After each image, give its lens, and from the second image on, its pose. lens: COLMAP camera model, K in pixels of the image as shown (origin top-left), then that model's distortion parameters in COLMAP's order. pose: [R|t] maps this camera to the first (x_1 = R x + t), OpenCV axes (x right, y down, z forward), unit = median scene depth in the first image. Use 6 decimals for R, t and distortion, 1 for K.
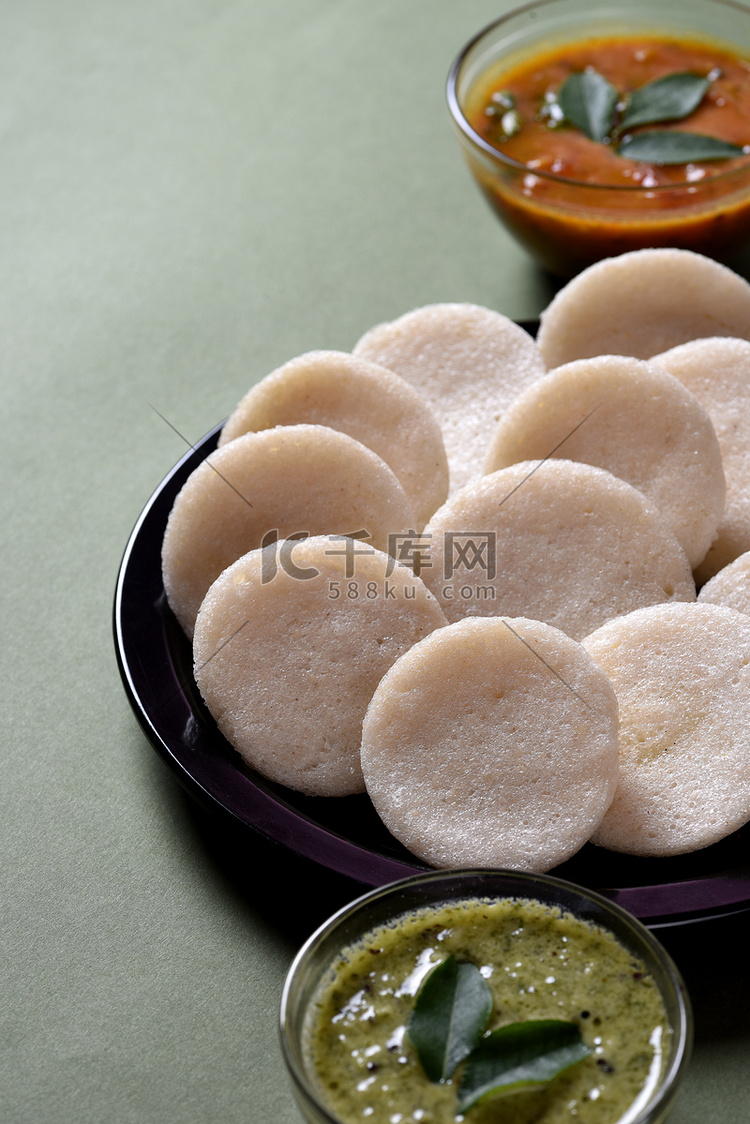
lens RADIAL K [[3222.9, 0, 375.0], [0, 3222.9, 562.0], [0, 0, 1]] dist [0.239419, -3.071359]
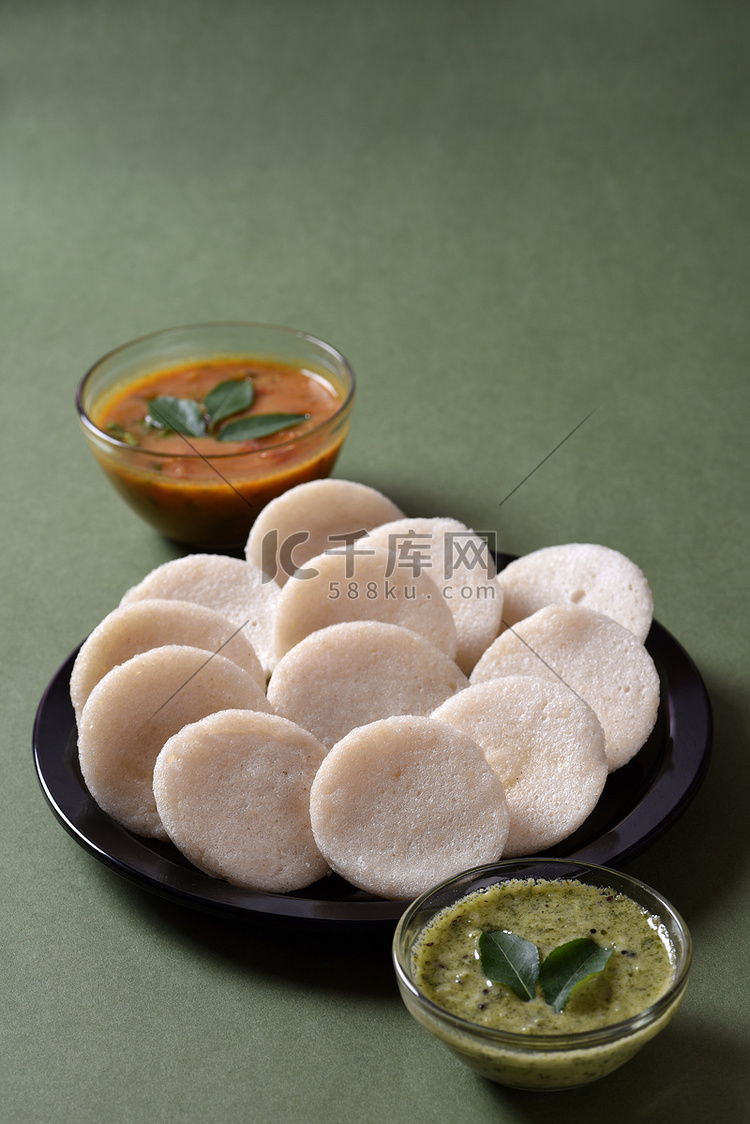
lens RADIAL K [[3222.9, 0, 375.0], [0, 3222.9, 562.0], [0, 0, 1]] dist [0.239419, -3.071359]
pose [[0.880610, -0.243124, 0.406714, -0.495591], [0.314574, 0.941859, -0.118088, 0.113598], [-0.354357, 0.231931, 0.905891, -0.240594]]
